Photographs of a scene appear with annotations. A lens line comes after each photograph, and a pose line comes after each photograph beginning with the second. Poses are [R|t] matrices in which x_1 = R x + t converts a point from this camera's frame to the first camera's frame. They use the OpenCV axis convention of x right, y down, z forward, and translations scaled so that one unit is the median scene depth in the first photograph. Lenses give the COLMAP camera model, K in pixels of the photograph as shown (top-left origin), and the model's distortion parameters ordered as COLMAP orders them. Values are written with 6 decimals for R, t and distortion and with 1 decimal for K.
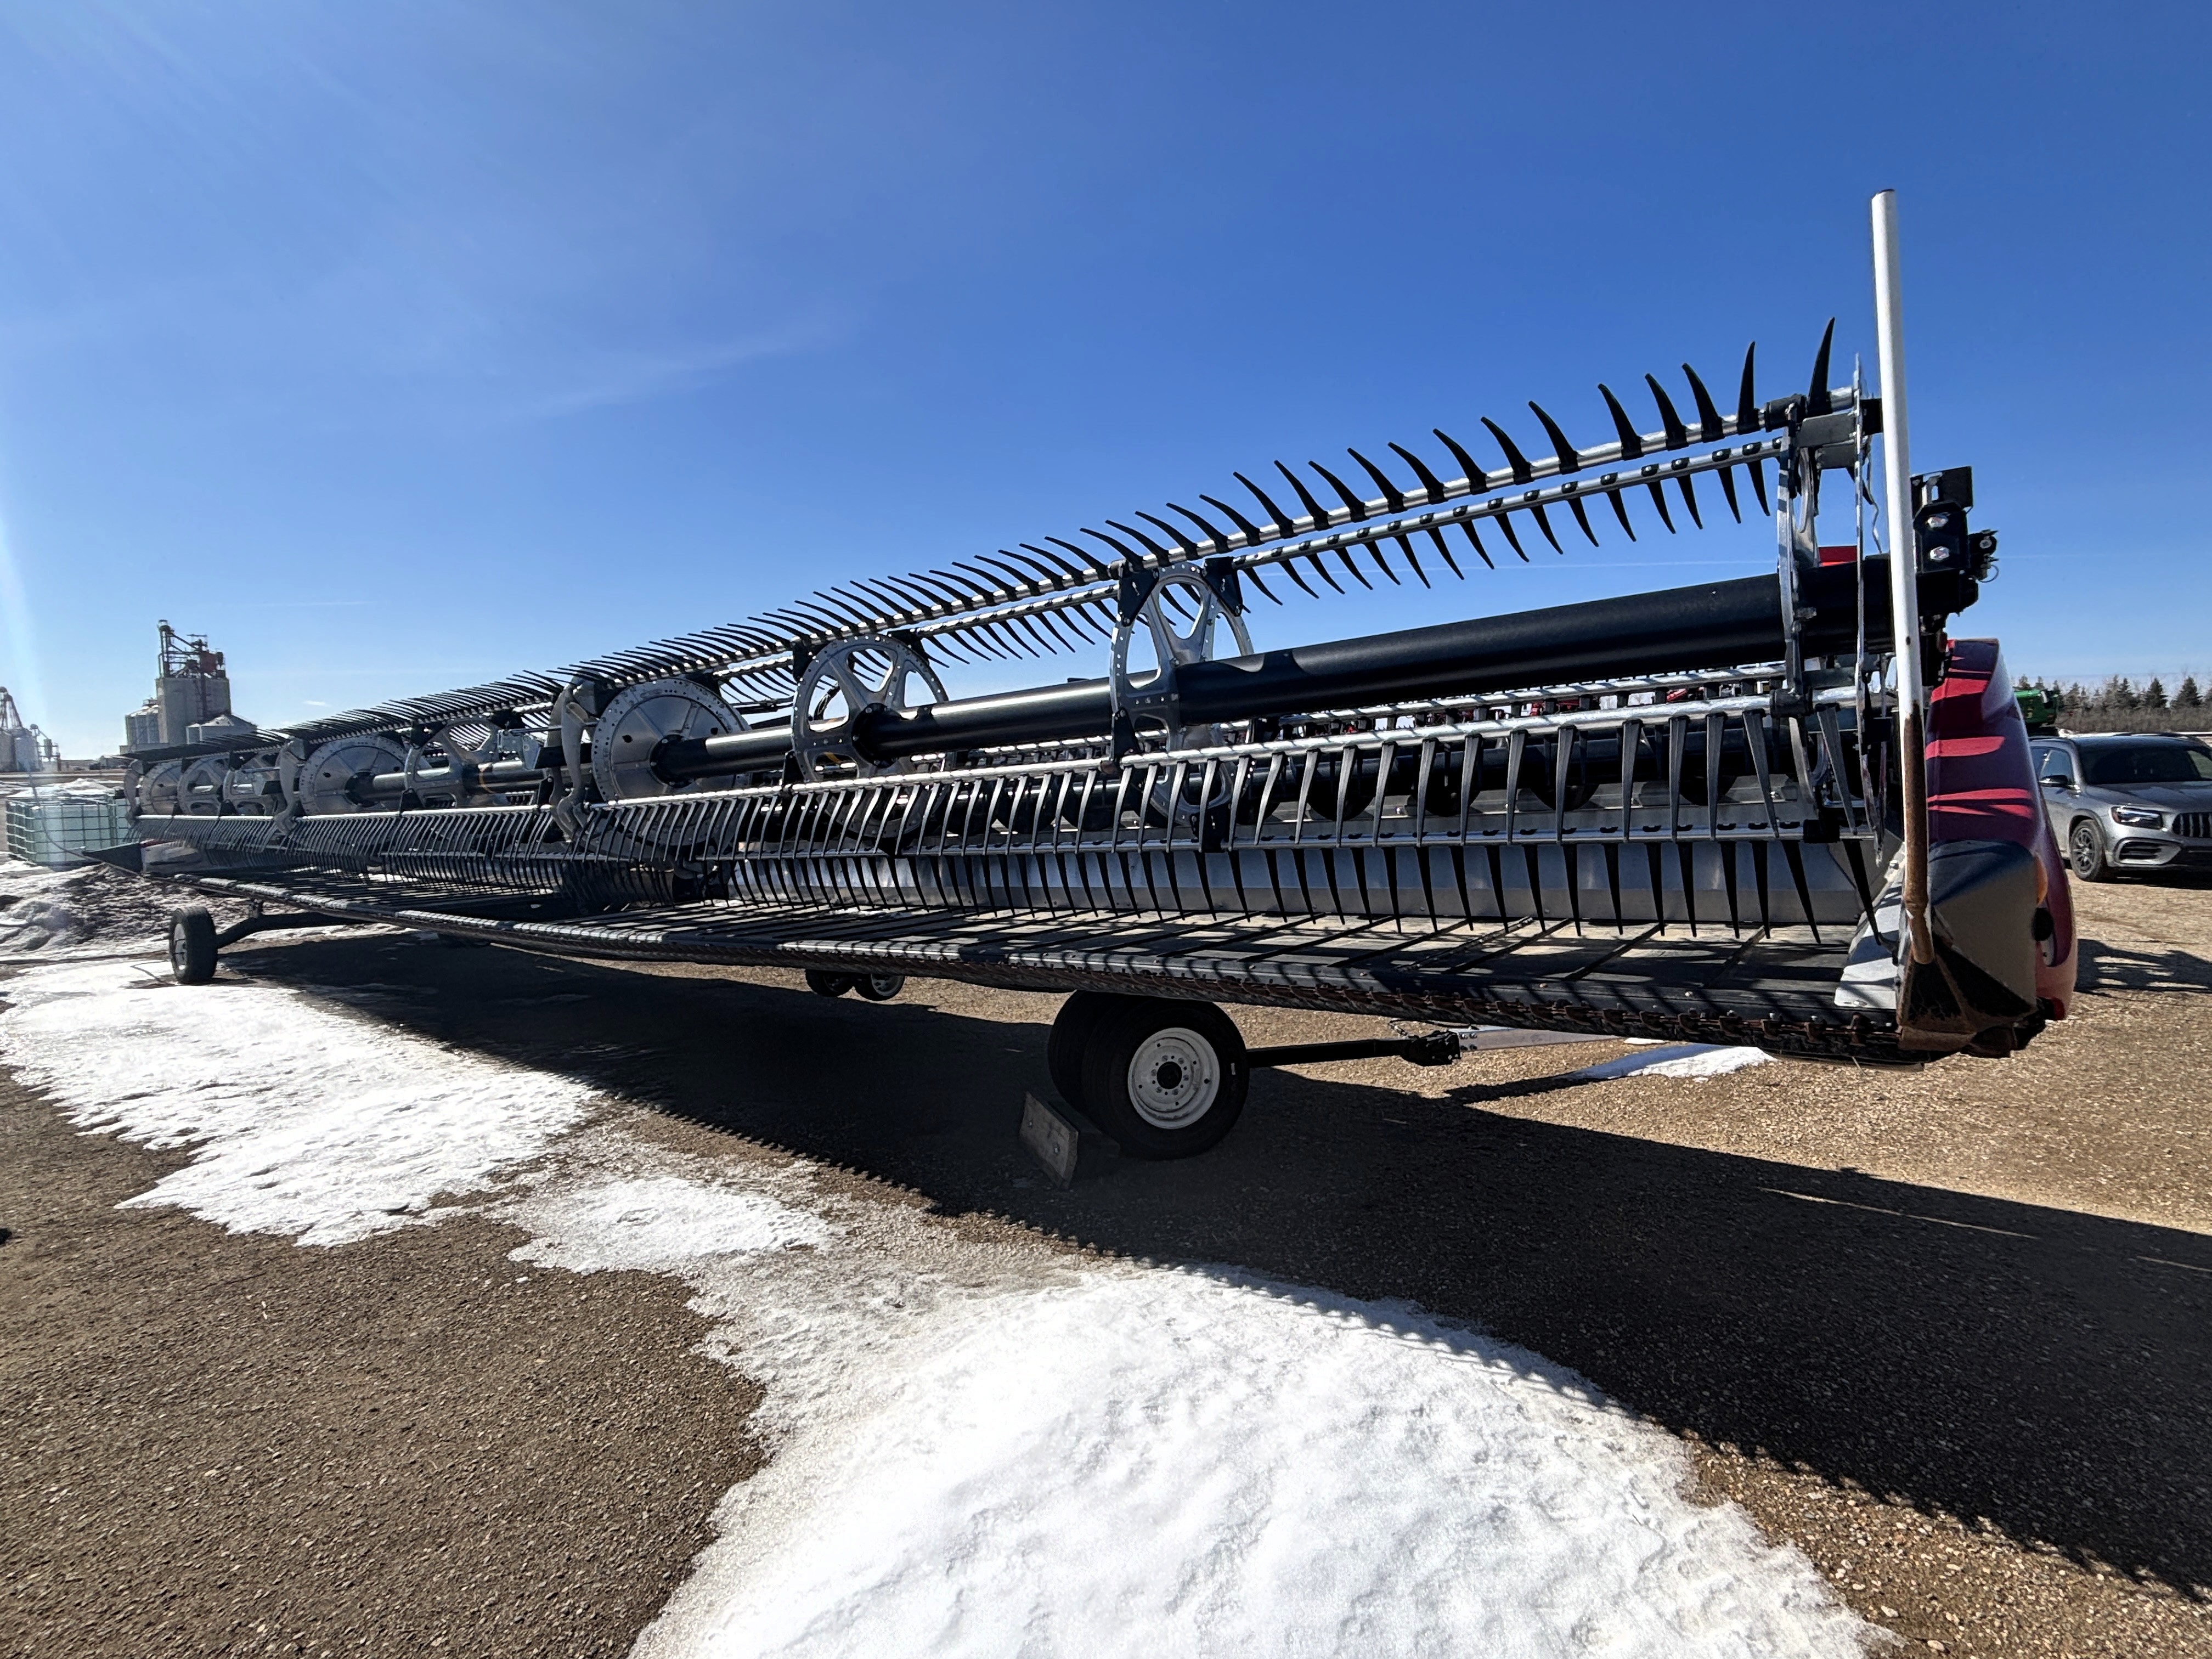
lens RADIAL K [[1059.1, 0, 1106.0], [0, 1059.1, 829.5], [0, 0, 1]] dist [-0.001212, -0.000061]
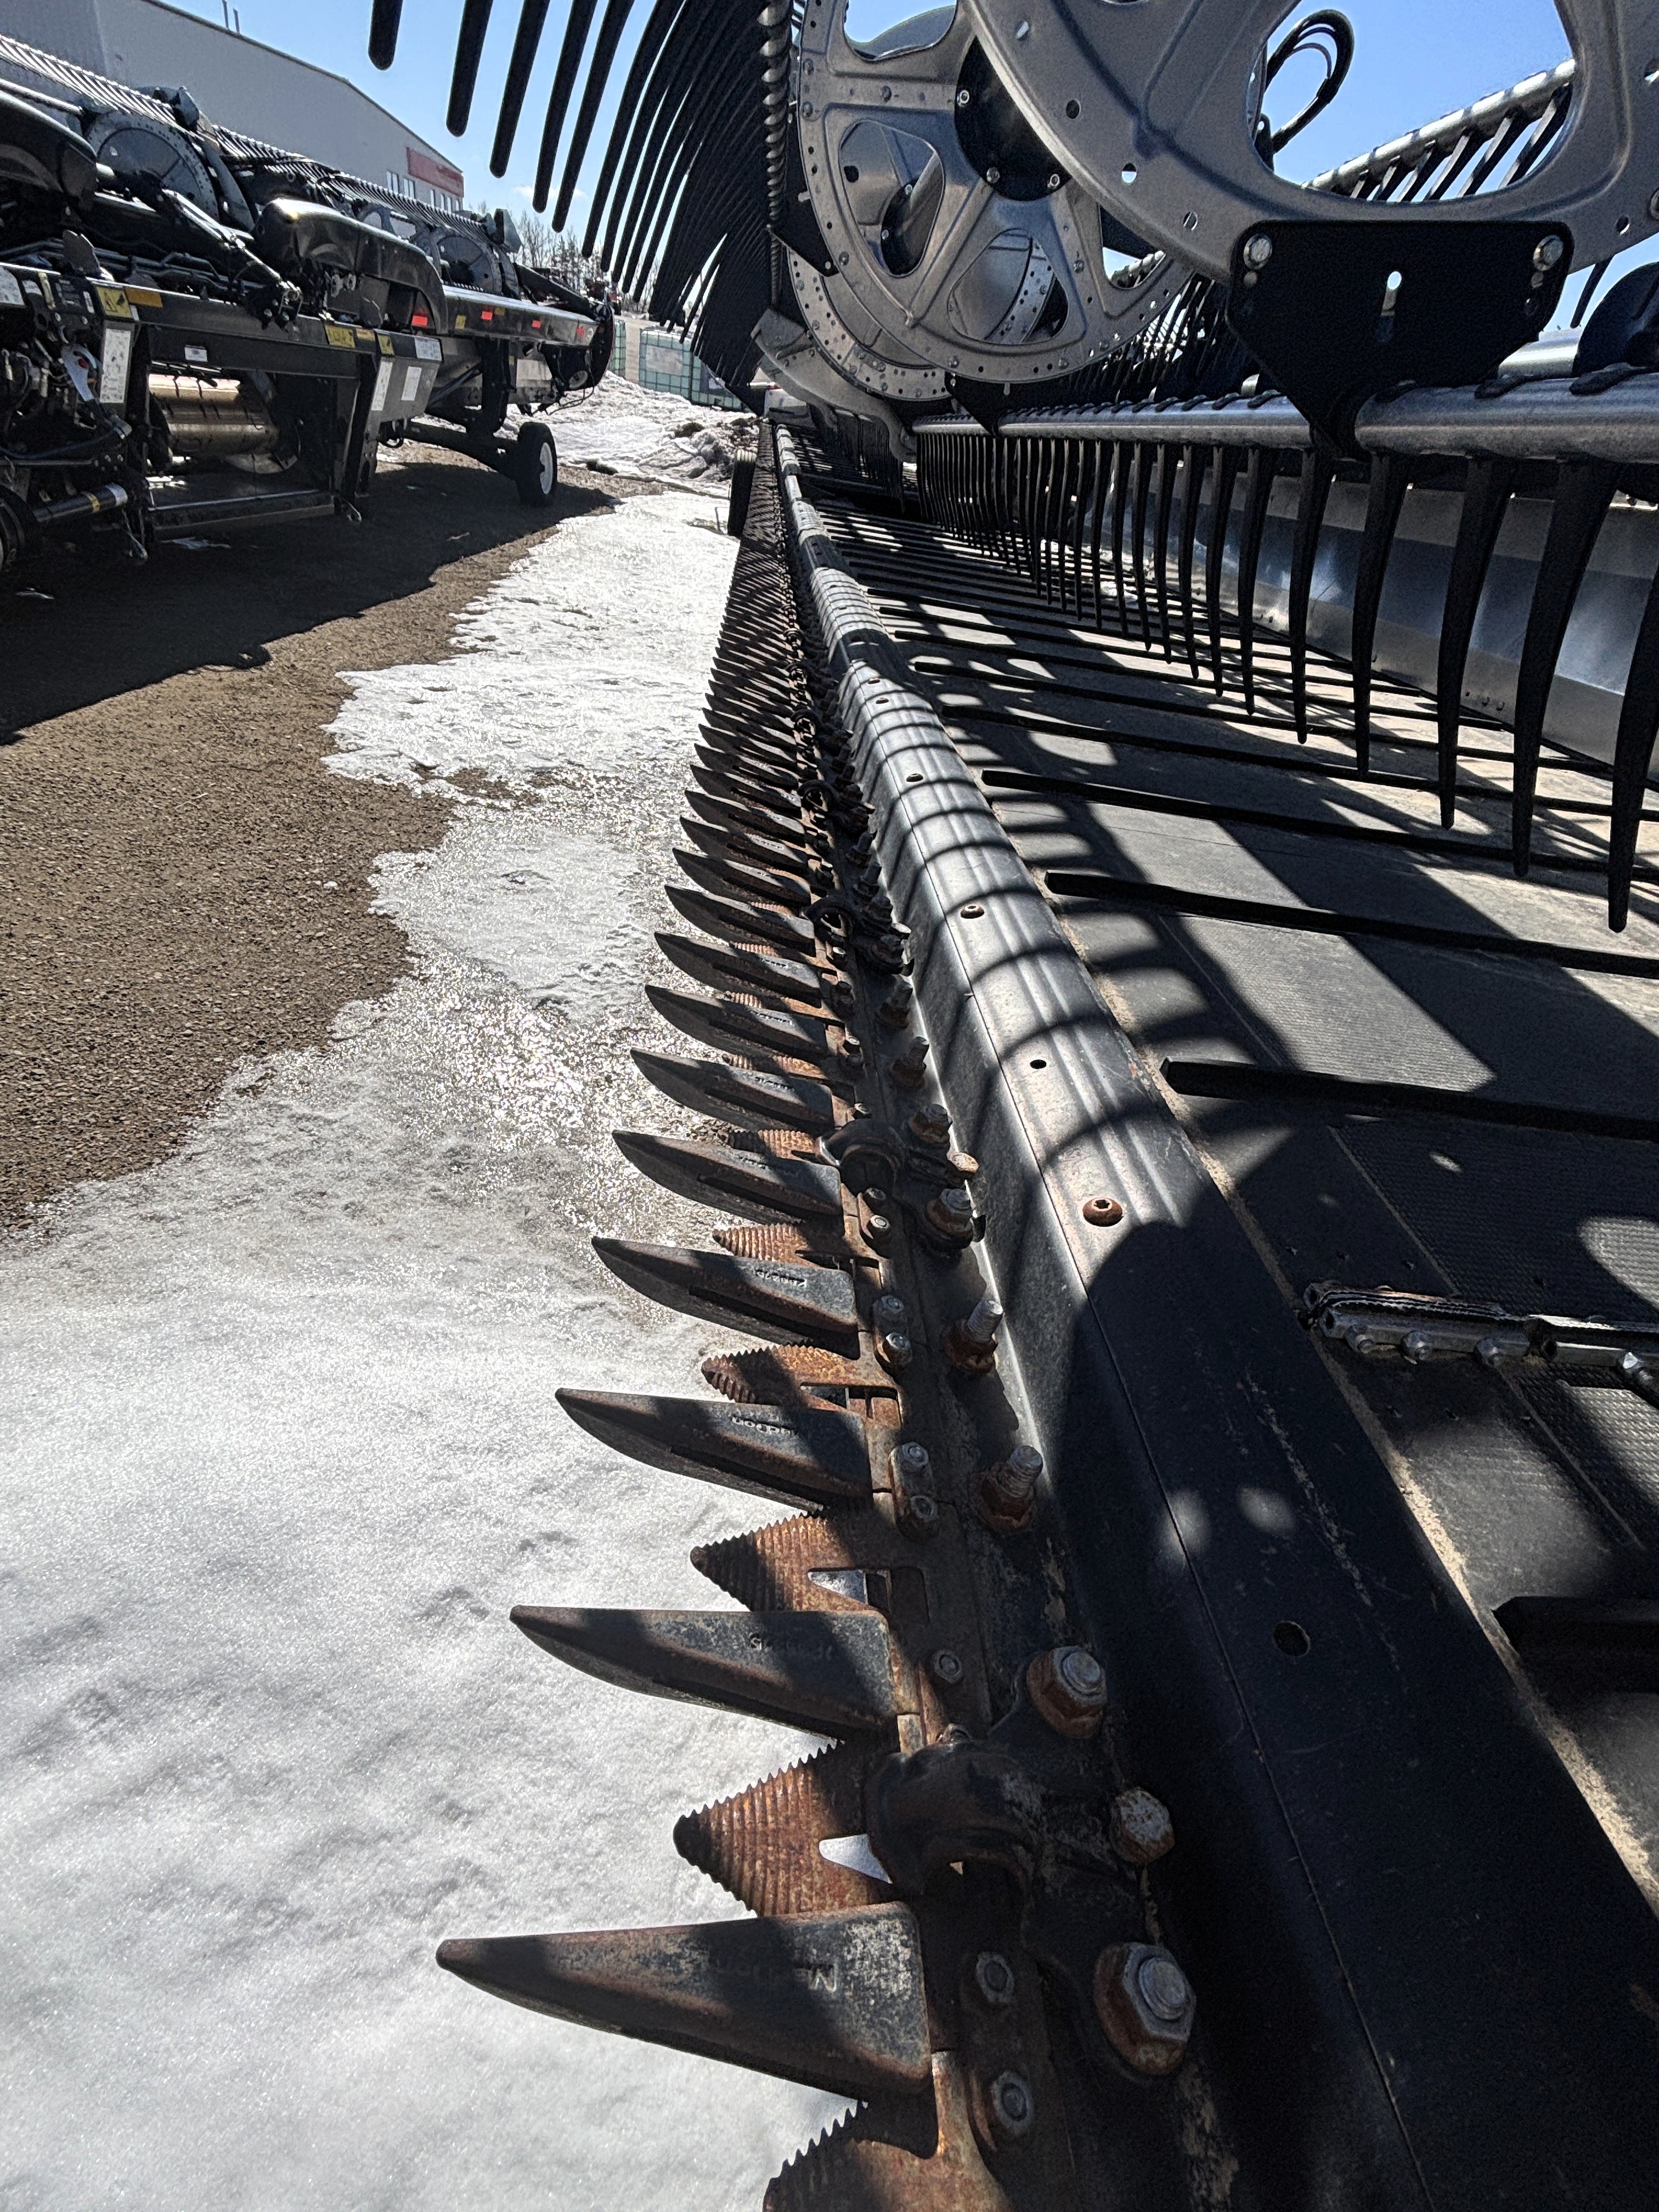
lens RADIAL K [[1059.1, 0, 829.5], [0, 1059.1, 1106.0], [0, 0, 1]] dist [-0.001212, -0.000061]
pose [[0.642633, 0.531148, -0.552181, 0.319706], [-0.204461, 0.813451, 0.544512, 0.046821], [0.738389, -0.237022, 0.631350, 0.936198]]
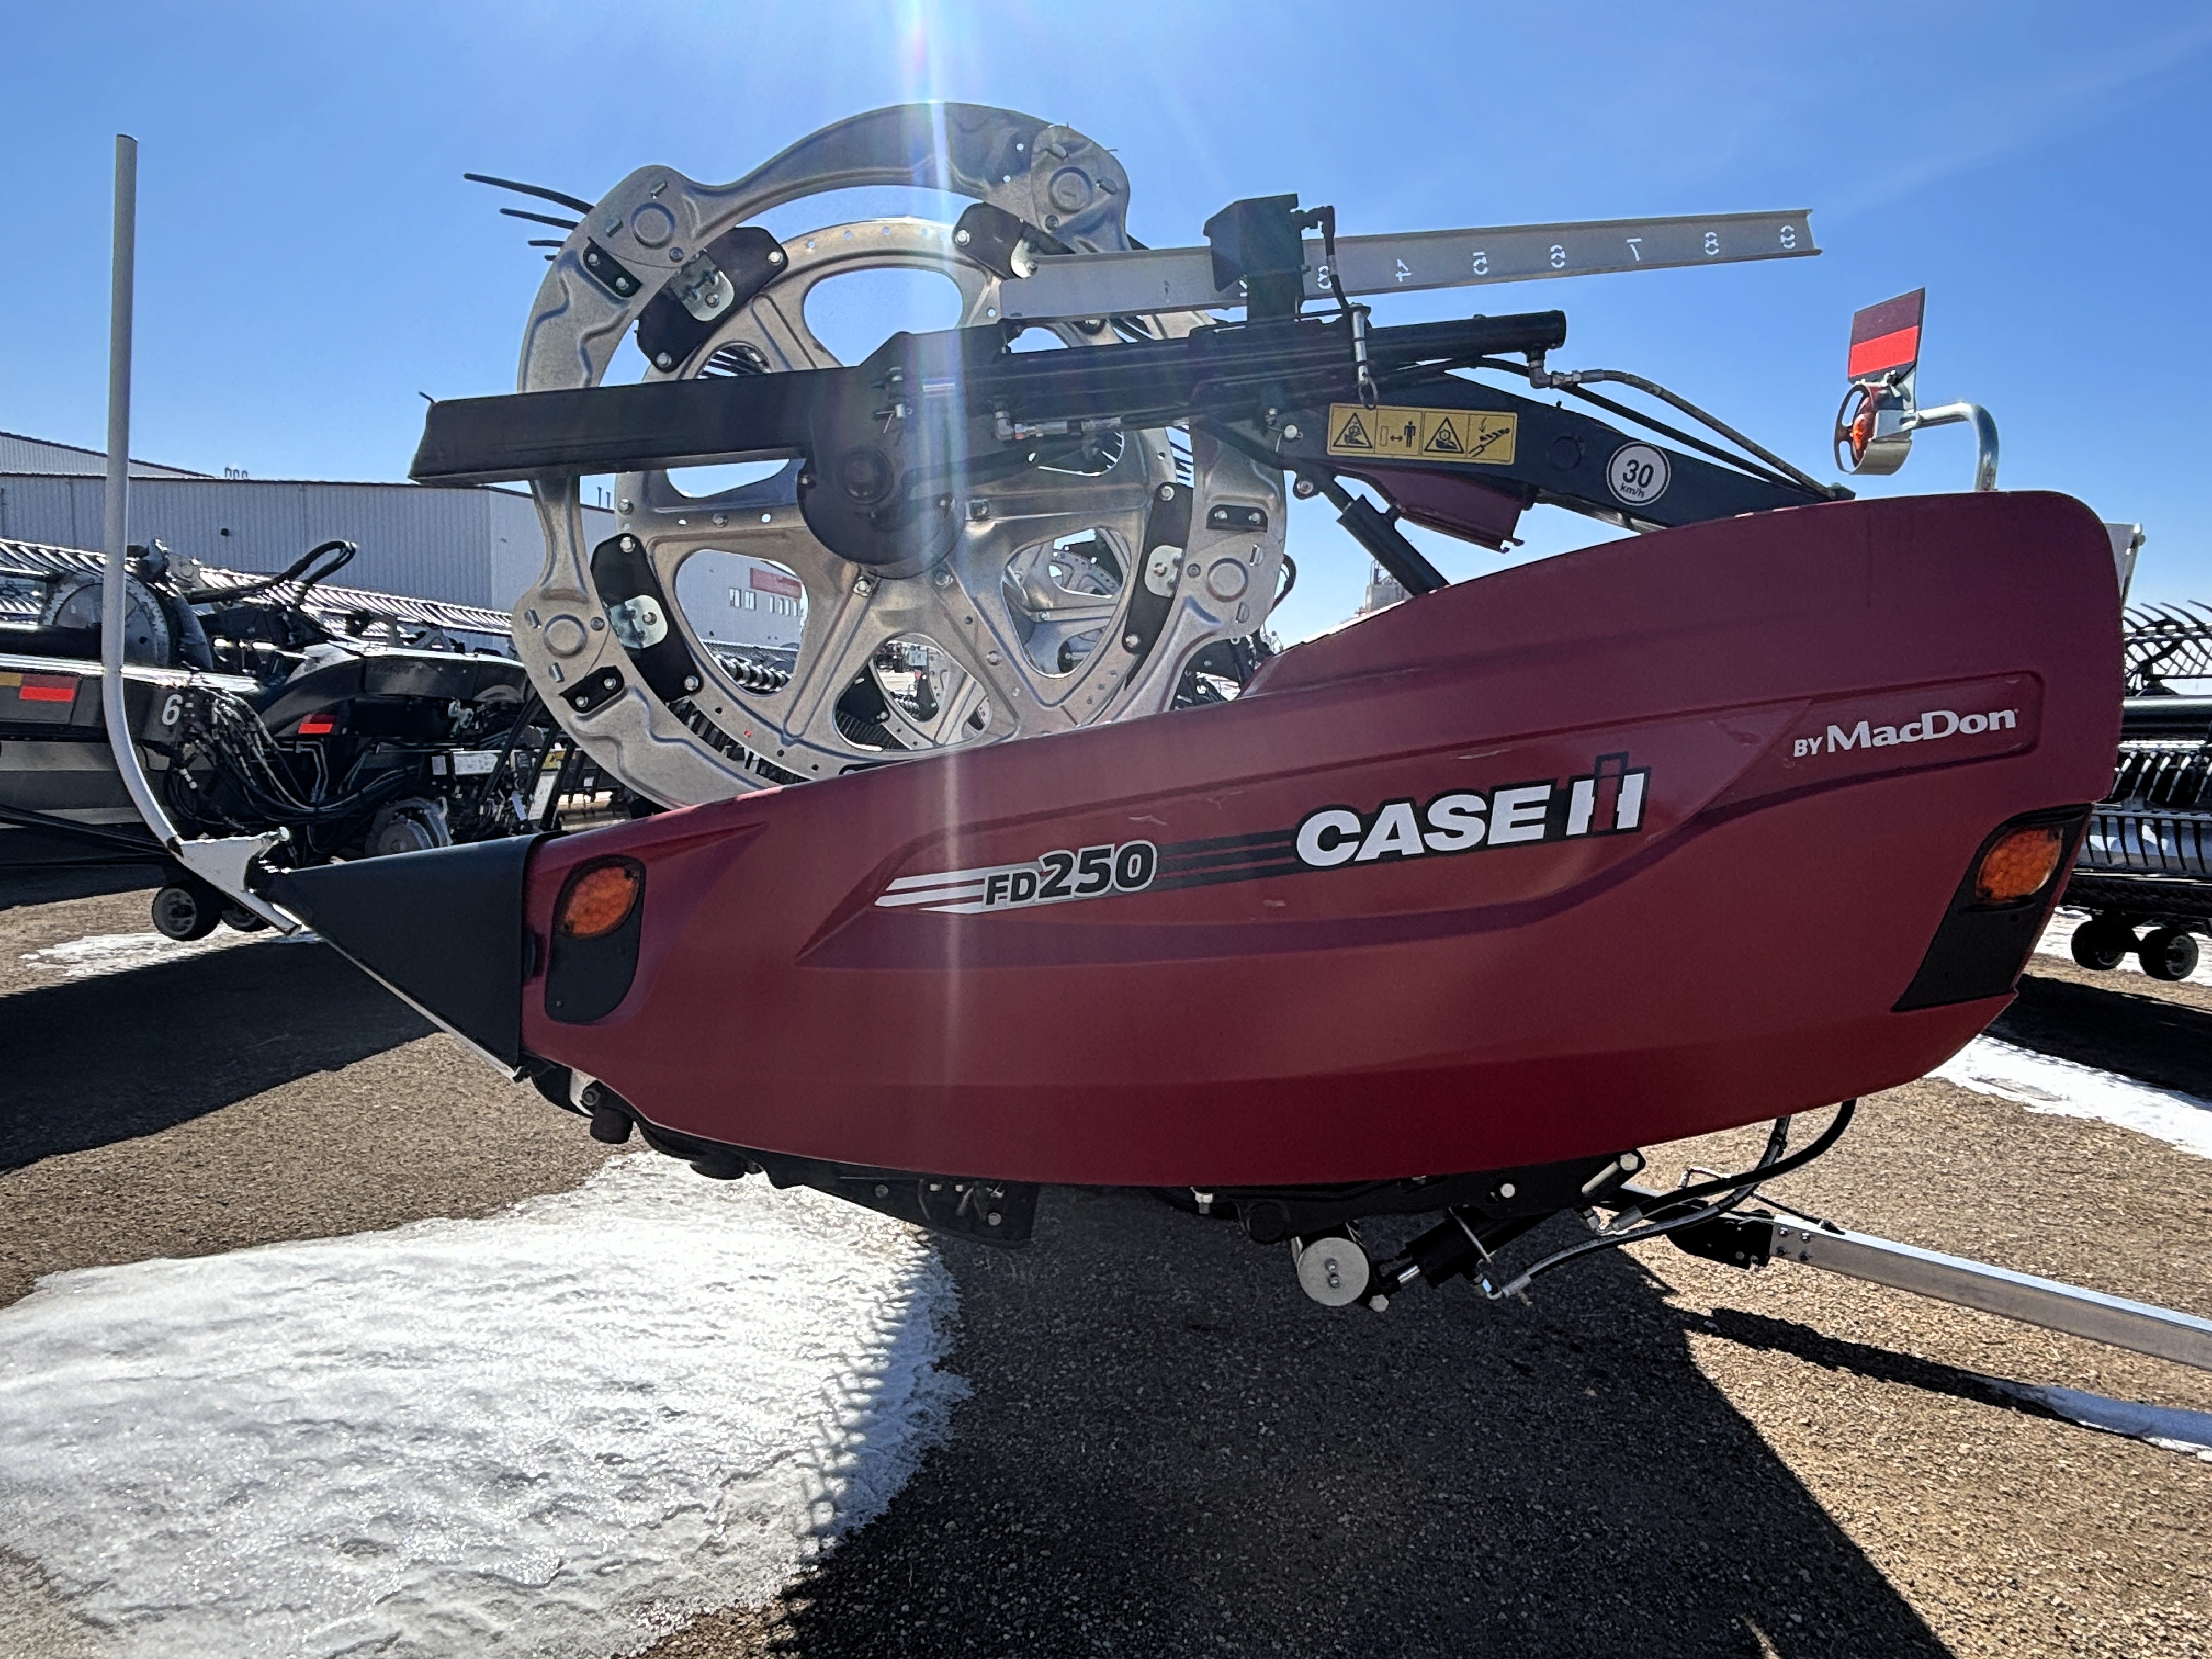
lens RADIAL K [[1351.3, 0, 1106.0], [0, 1351.3, 829.5], [0, 0, 1]] dist [0.048749, -0.069041]
pose [[0.615578, 0.131890, -0.776961, 1.295146], [-0.104871, 0.990837, 0.085108, -0.091510], [0.781067, 0.029091, 0.623770, 0.501291]]
